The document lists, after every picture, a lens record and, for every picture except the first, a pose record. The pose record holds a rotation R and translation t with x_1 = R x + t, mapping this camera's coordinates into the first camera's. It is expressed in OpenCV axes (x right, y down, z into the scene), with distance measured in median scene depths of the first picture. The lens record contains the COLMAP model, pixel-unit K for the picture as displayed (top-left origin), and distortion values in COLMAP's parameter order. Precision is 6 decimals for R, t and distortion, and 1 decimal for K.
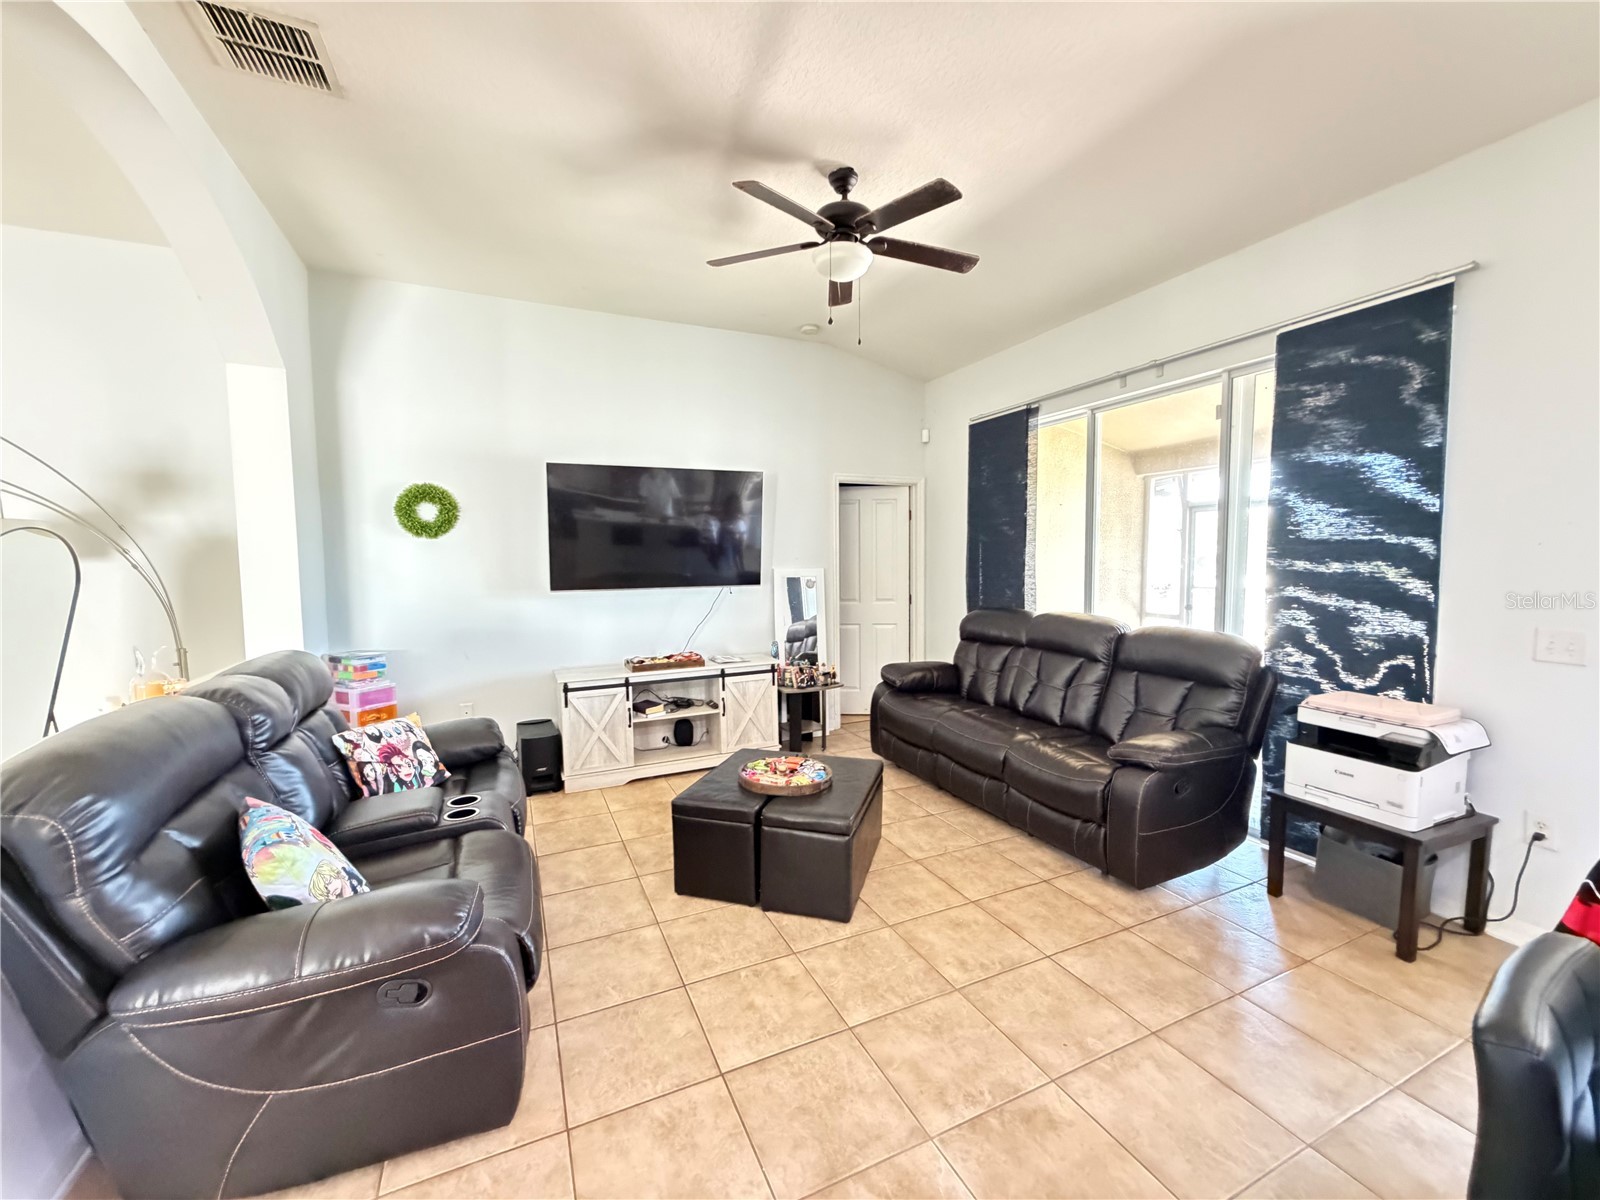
lens RADIAL K [[640.0, 0, 794.6], [0, 640.0, 600.5], [0, 0, 1]] dist [-0.001617, 0.000510]
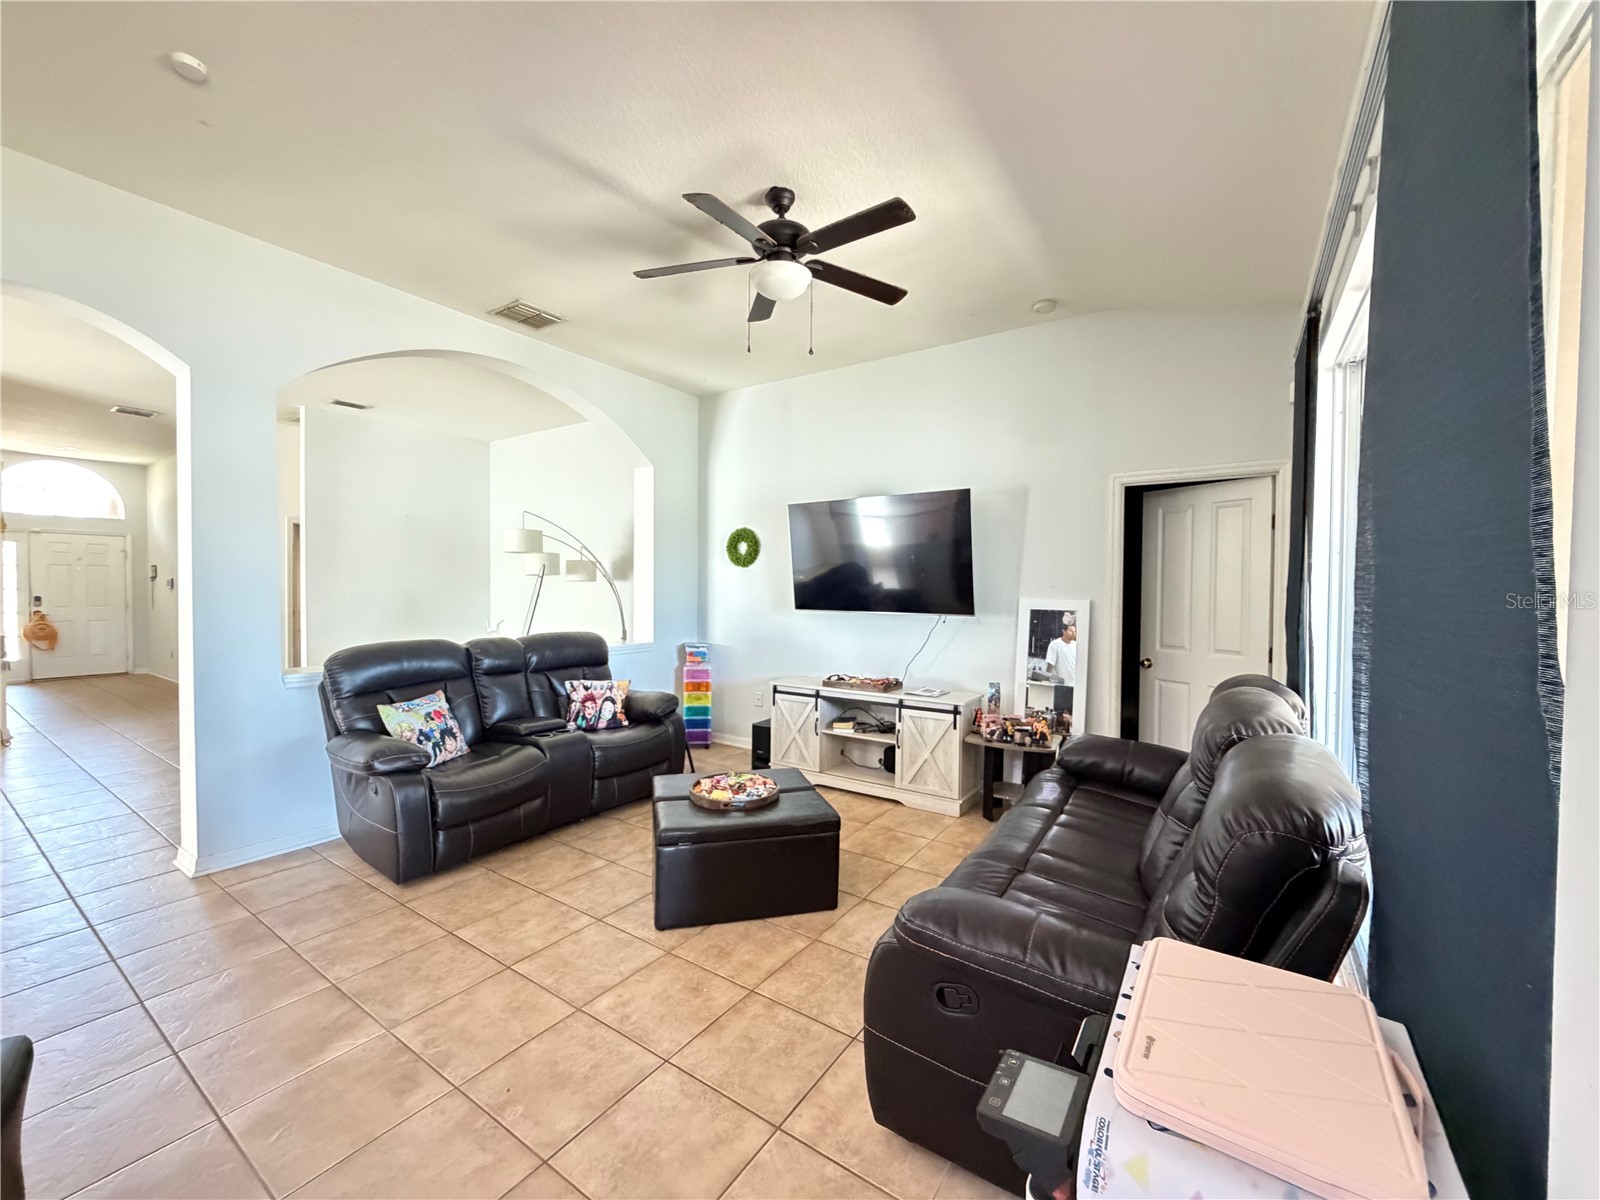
lens RADIAL K [[640.0, 0, 792.5], [0, 640.0, 599.4], [0, 0, 1]] dist [-0.001617, 0.000510]
pose [[0.515613, 0.031199, -0.856253, 0.948393], [-0.071956, 0.997383, -0.006988, -0.036621], [0.853795, 0.065216, 0.516509, 0.545352]]
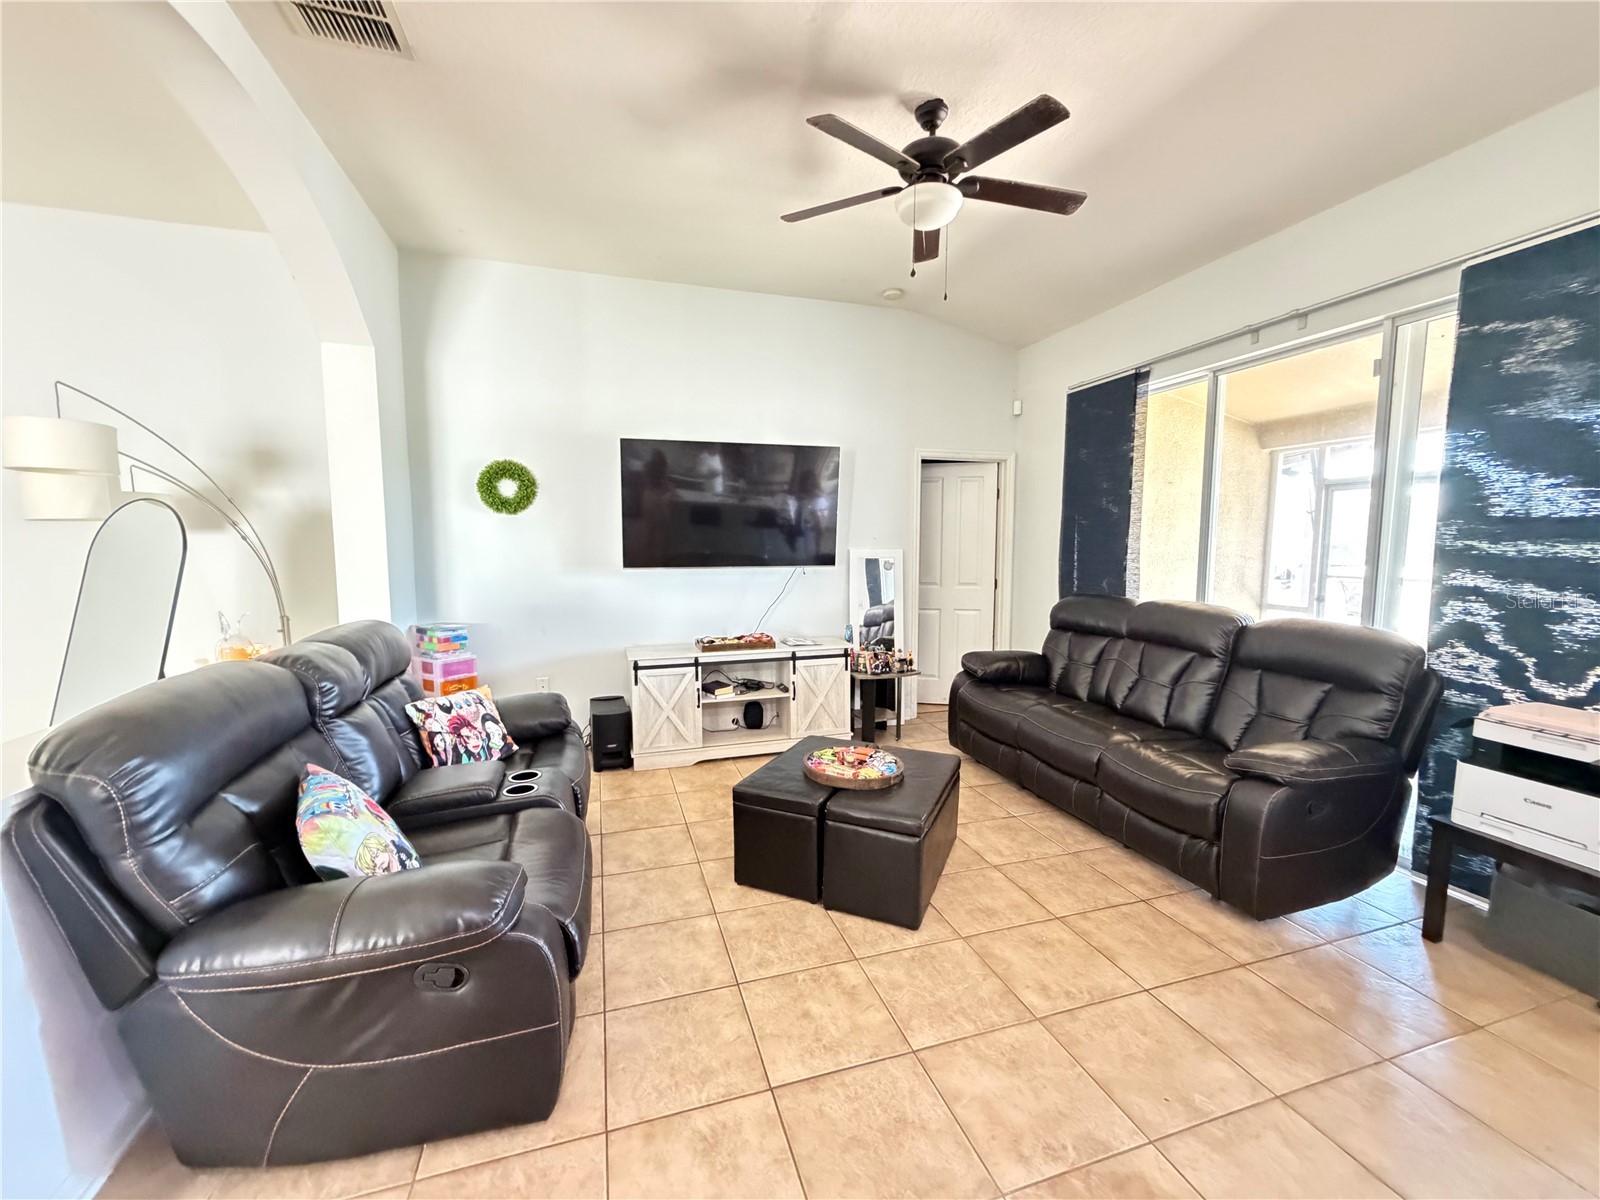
lens RADIAL K [[640.0, 0, 794.2], [0, 640.0, 600.8], [0, 0, 1]] dist [-0.001617, 0.000510]
pose [[0.991757, 0.021841, -0.126257, 0.013062], [-0.018650, 0.999477, 0.026400, 0.006765], [0.126768, -0.023827, 0.991646, 0.065943]]
